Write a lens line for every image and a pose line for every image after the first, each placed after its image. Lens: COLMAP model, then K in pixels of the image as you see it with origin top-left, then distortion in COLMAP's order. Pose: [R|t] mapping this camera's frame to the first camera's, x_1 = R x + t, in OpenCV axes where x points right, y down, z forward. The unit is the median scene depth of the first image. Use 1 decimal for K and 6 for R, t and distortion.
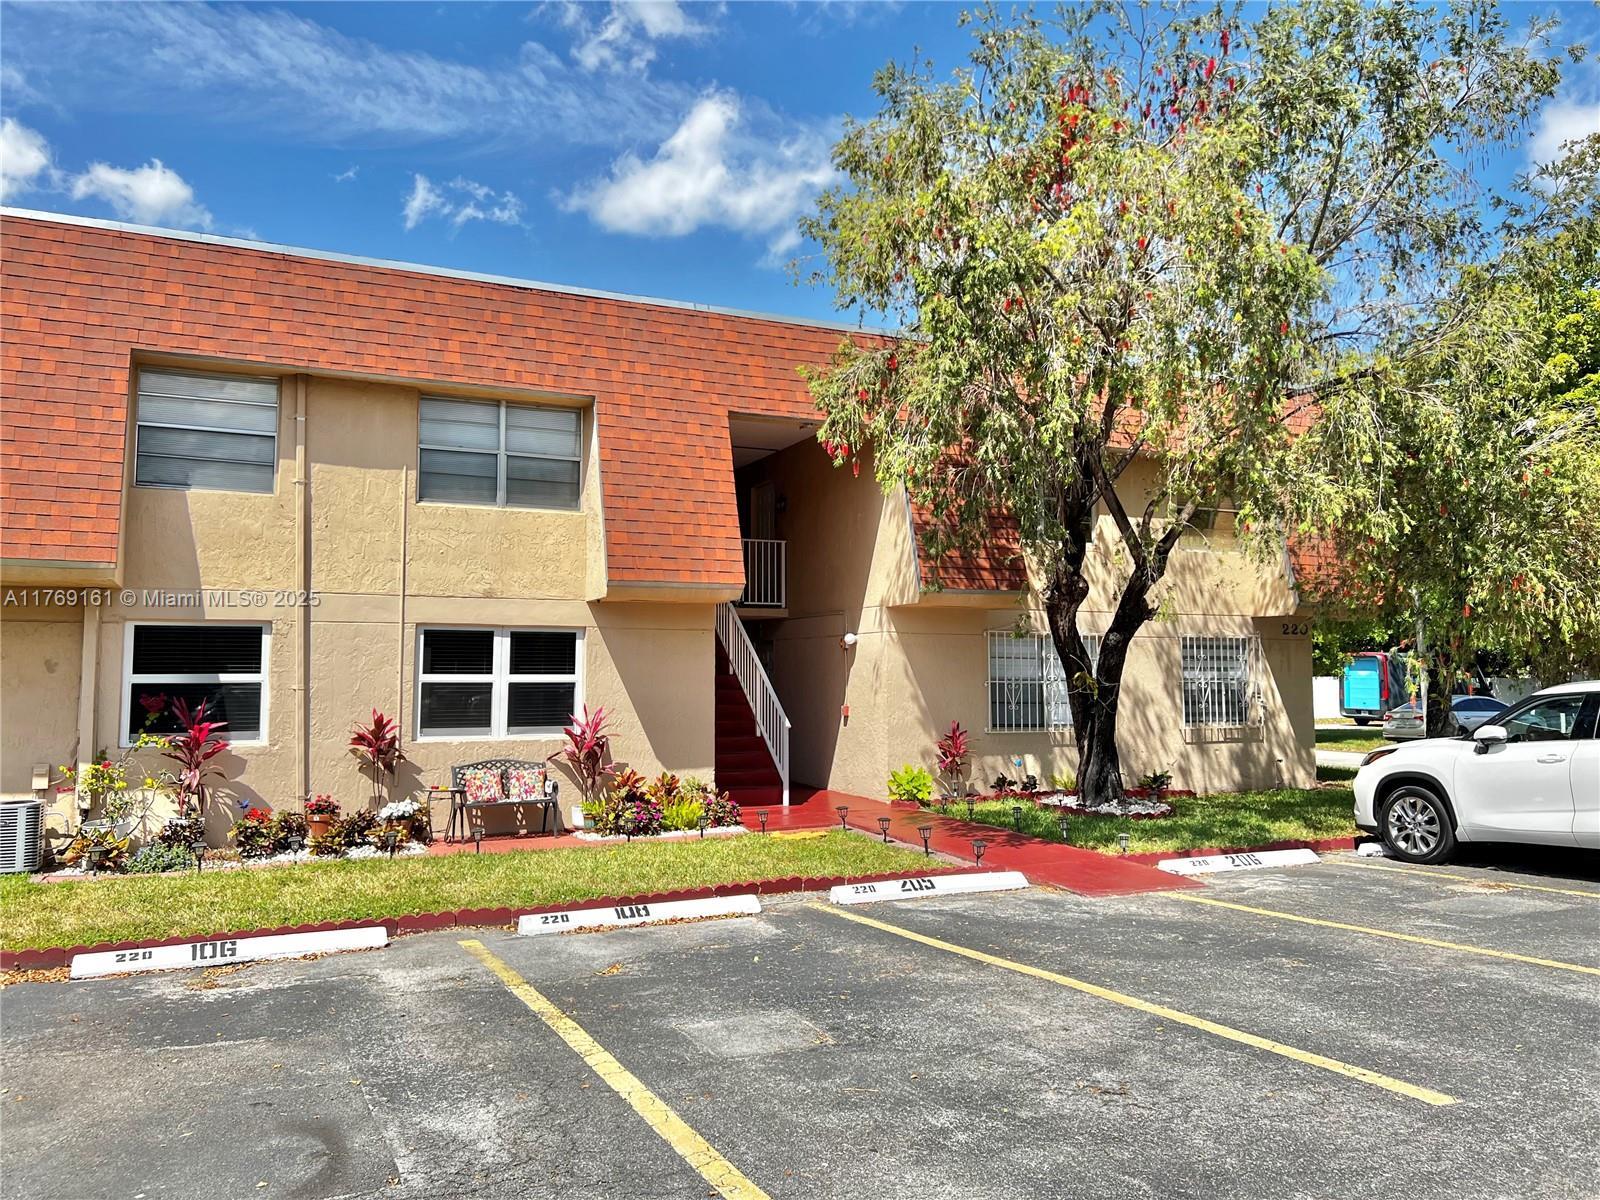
lens RADIAL K [[1215.6, 0, 800.0], [0, 1215.6, 600.0], [0, 0, 1]] dist [0.052995, -0.058464]
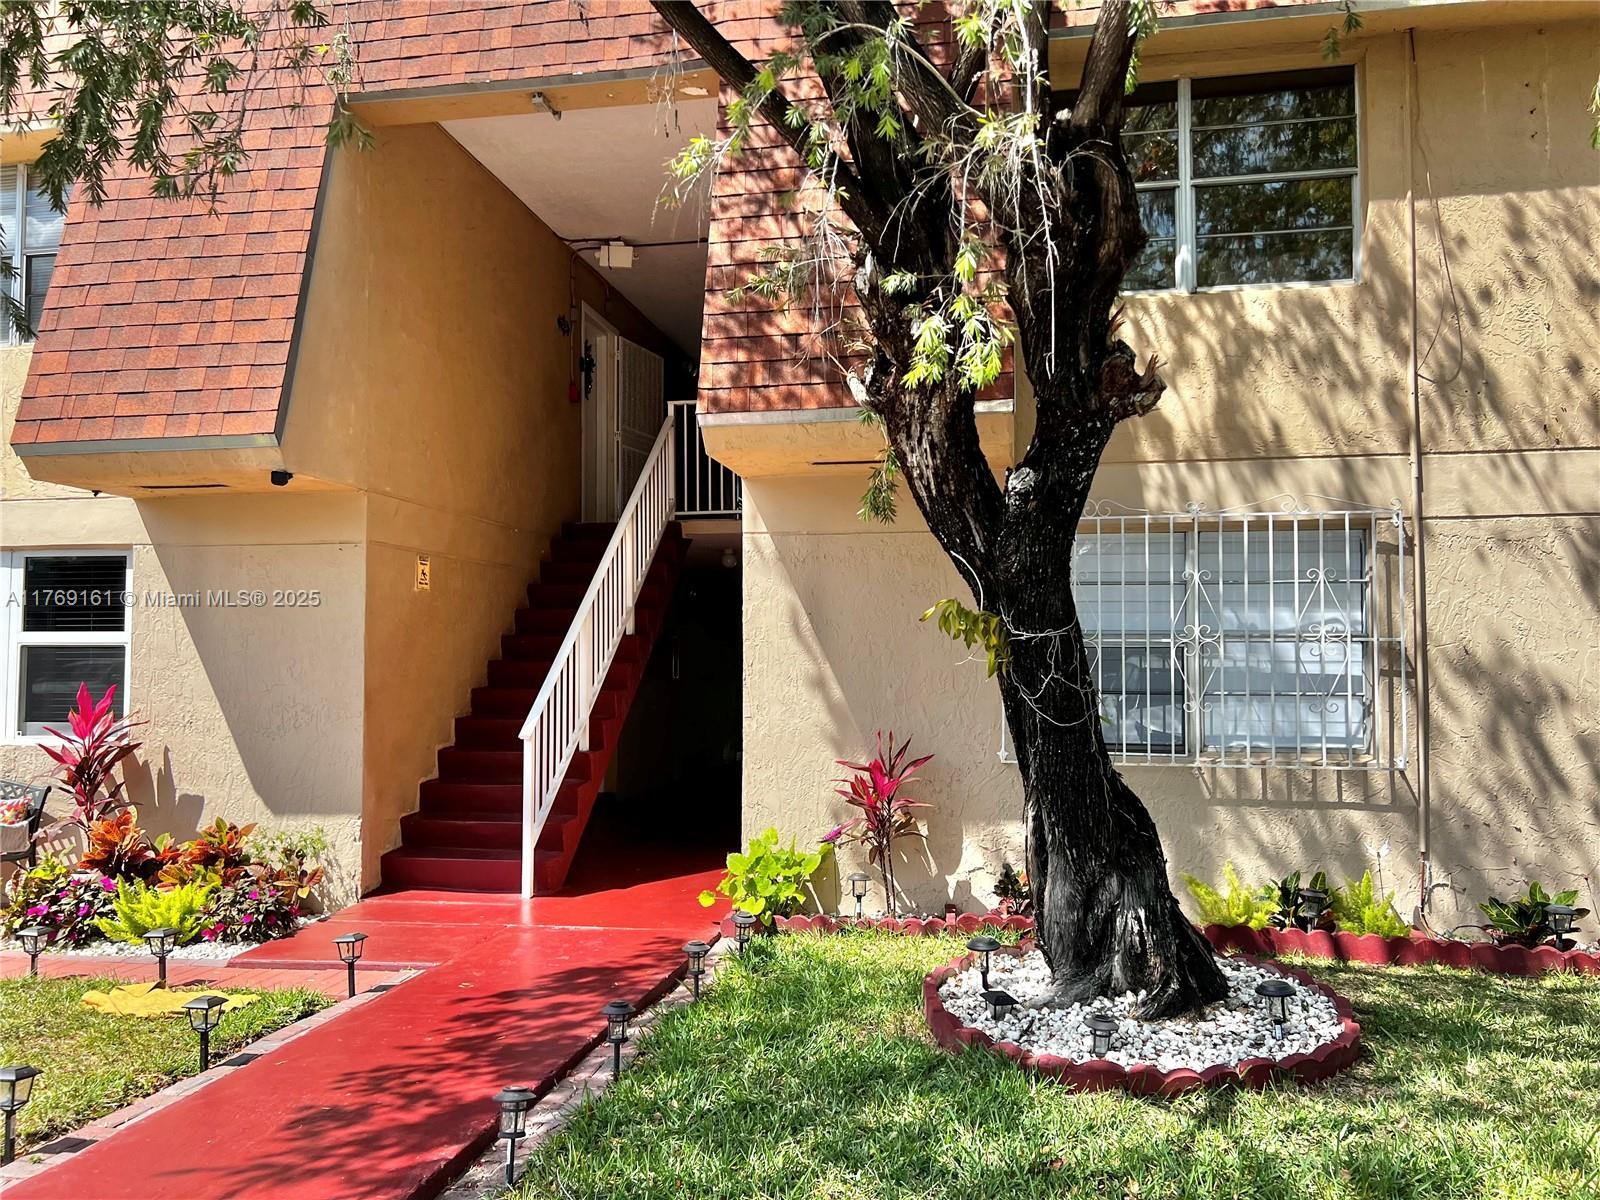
lens RADIAL K [[1226.1, 0, 797.4], [0, 1226.1, 612.6], [0, 0, 1]] dist [0.011046, 0.005056]
pose [[0.821139, -0.024725, -0.570193, 0.405693], [0.037613, 0.999234, 0.010837, 0.060867], [0.569488, -0.030346, 0.821440, 0.747134]]
